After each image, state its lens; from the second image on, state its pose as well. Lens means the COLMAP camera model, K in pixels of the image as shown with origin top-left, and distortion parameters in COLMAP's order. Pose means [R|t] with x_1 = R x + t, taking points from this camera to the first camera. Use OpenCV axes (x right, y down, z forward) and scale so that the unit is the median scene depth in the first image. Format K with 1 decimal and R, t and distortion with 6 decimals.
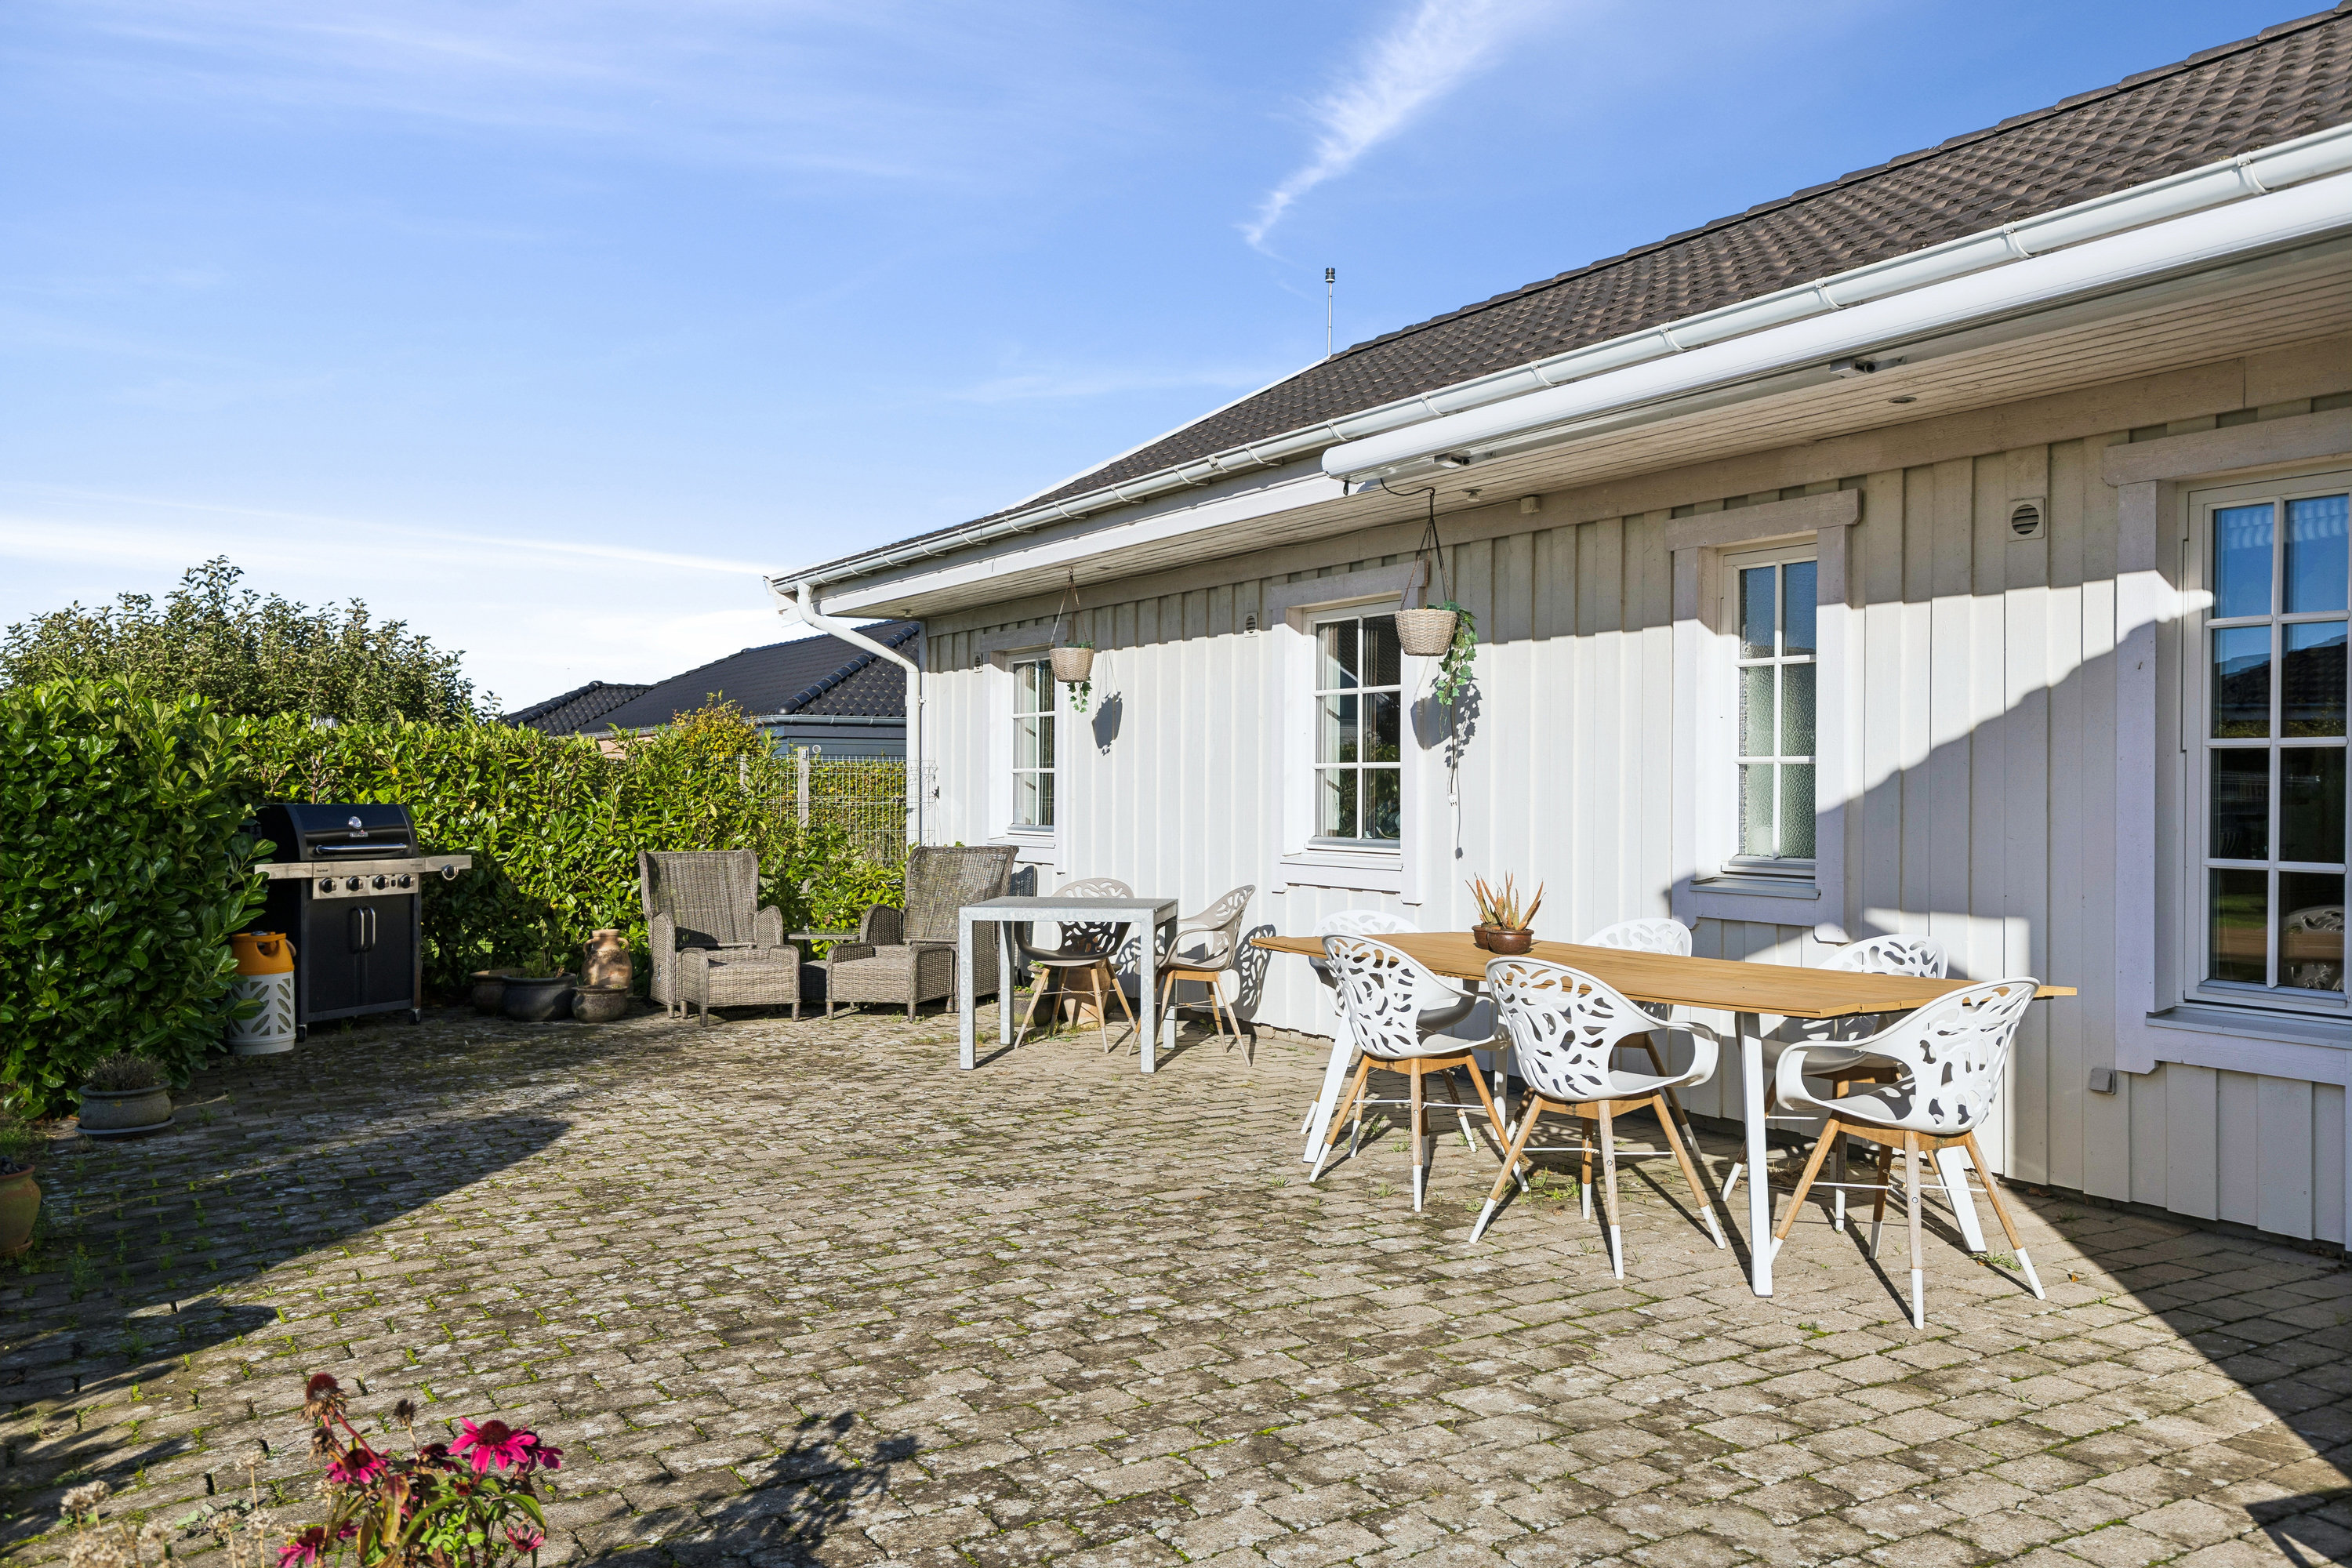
lens RADIAL K [[1768.5, 0, 1185.9], [0, 1768.5, 797.1], [0, 0, 1]] dist [-0.010339, 0.006584]
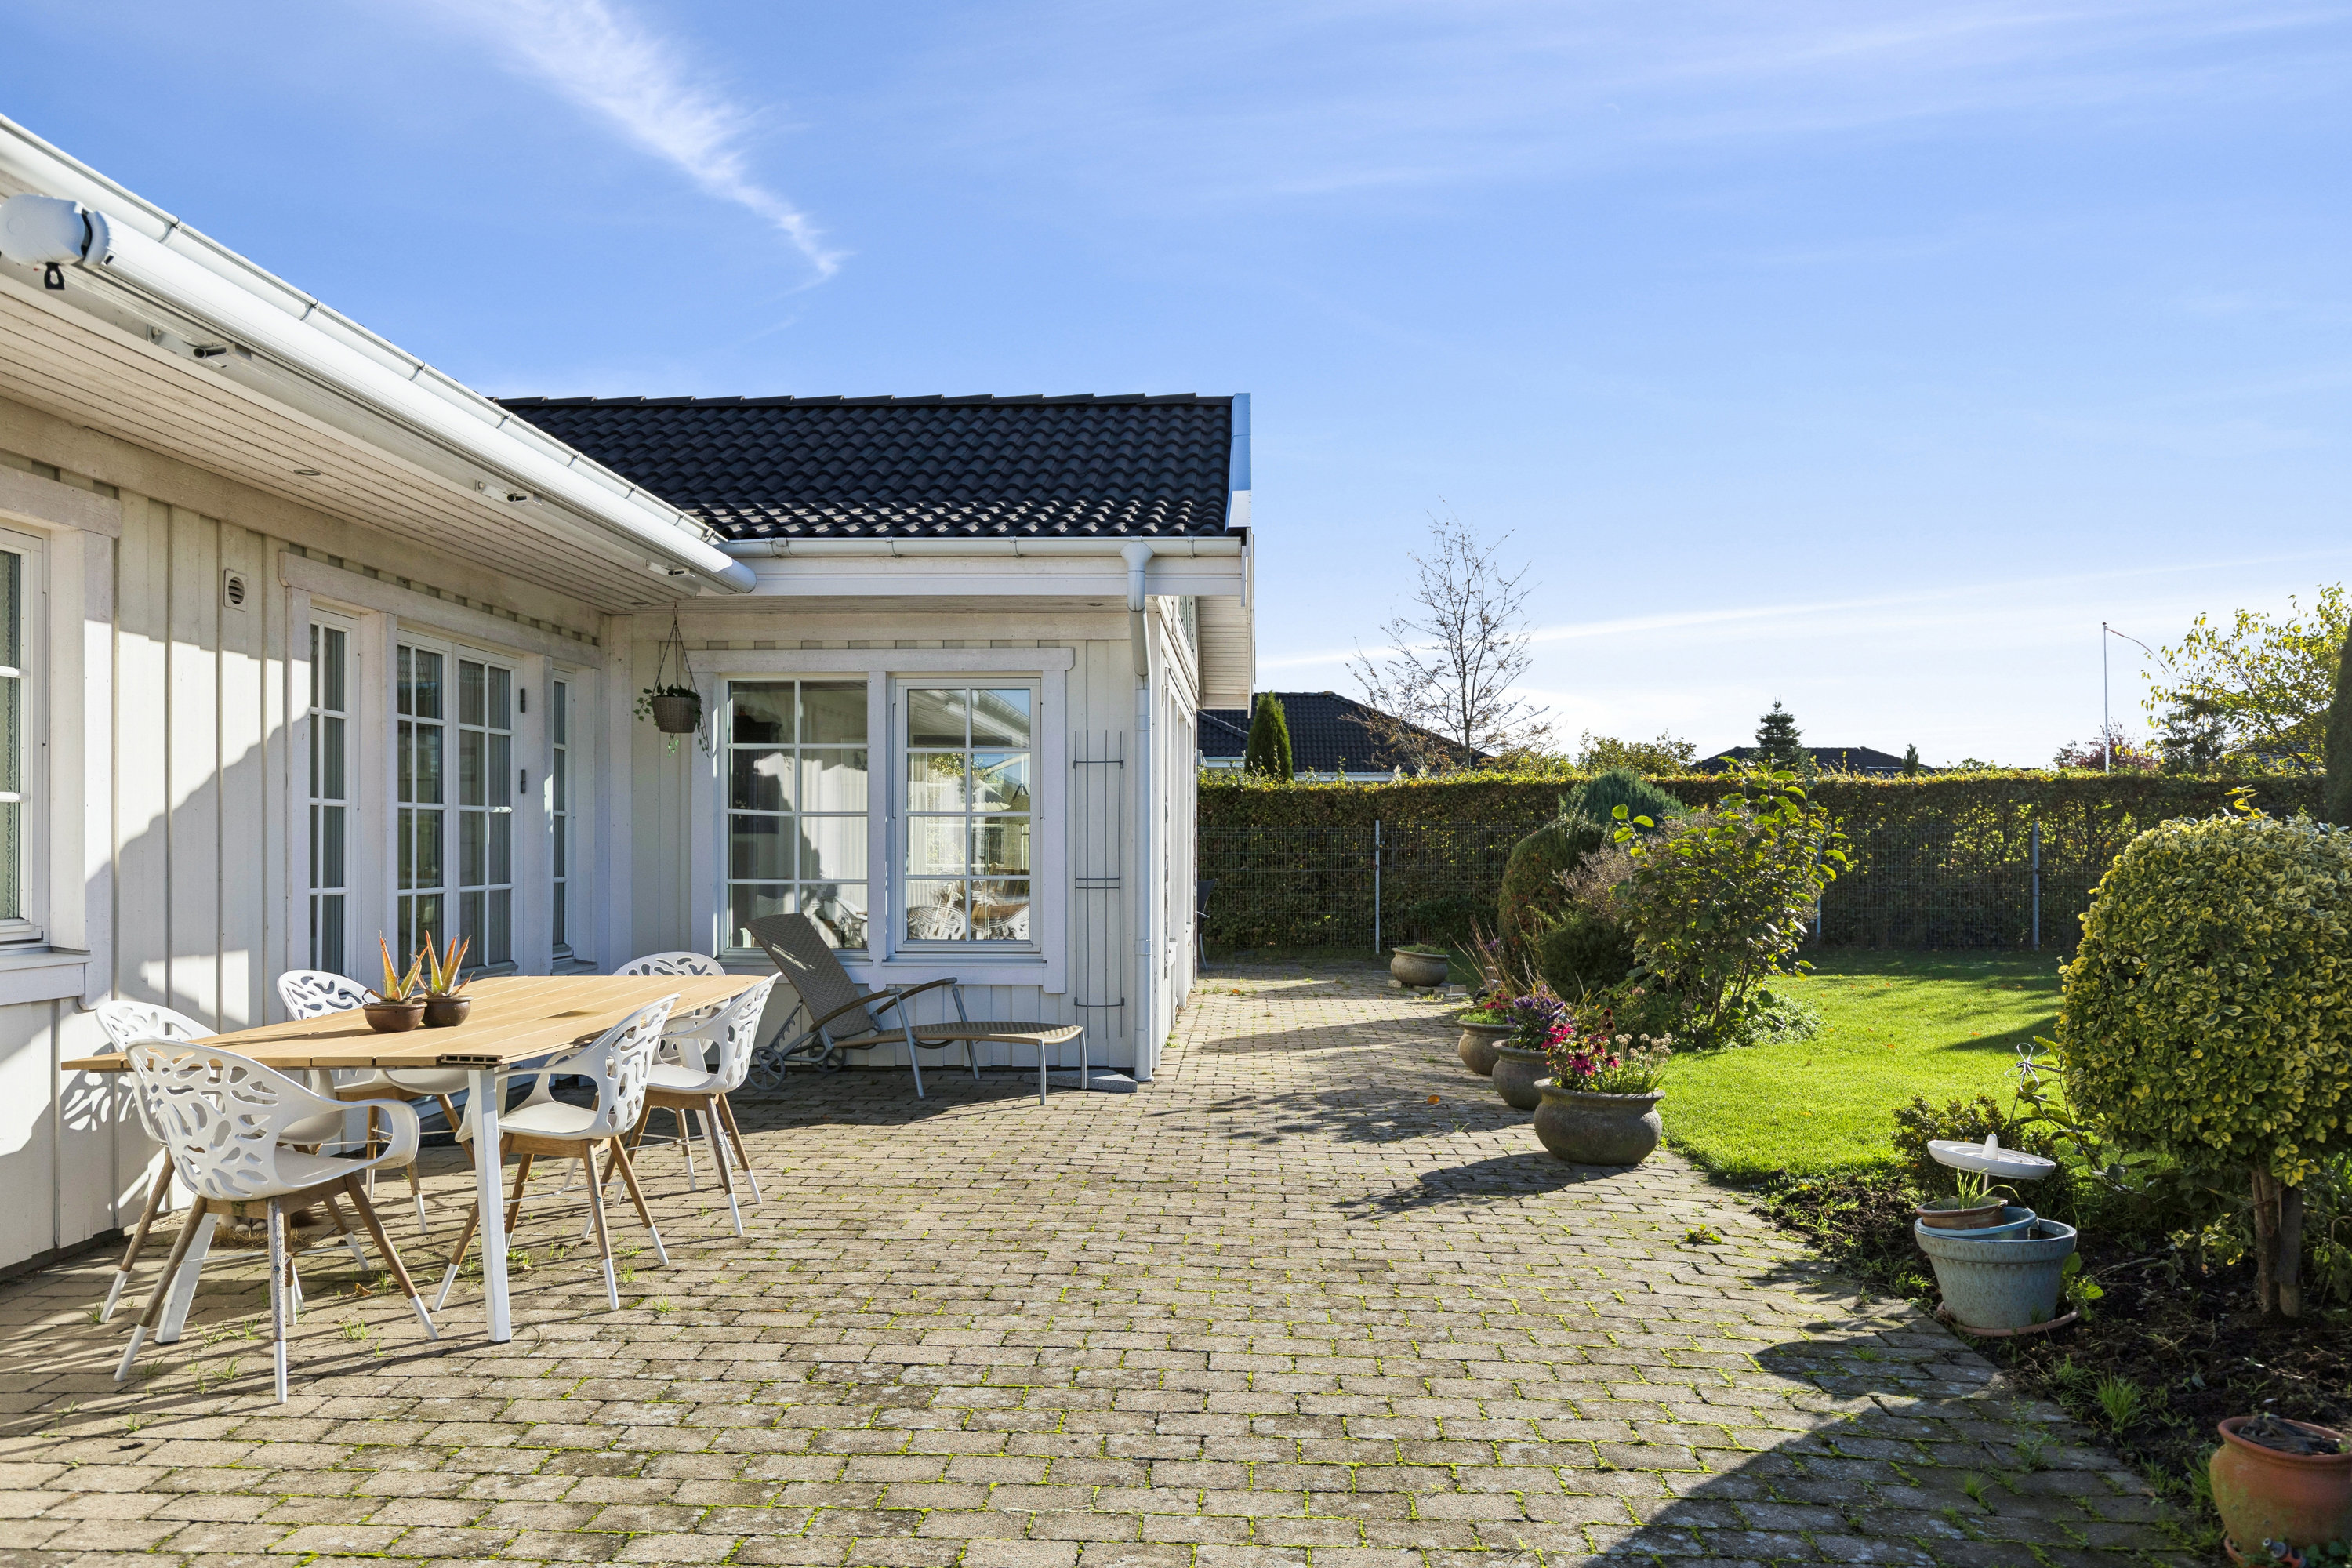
lens RADIAL K [[1740.1, 0, 1180.0], [0, 1740.1, 799.7], [0, 0, 1]] dist [-0.004930, -0.001091]
pose [[-0.828498, 0.007040, 0.559948, -0.754509], [-0.007800, 0.999679, -0.024109, -0.005479], [-0.559938, -0.024341, -0.828177, 1.901181]]
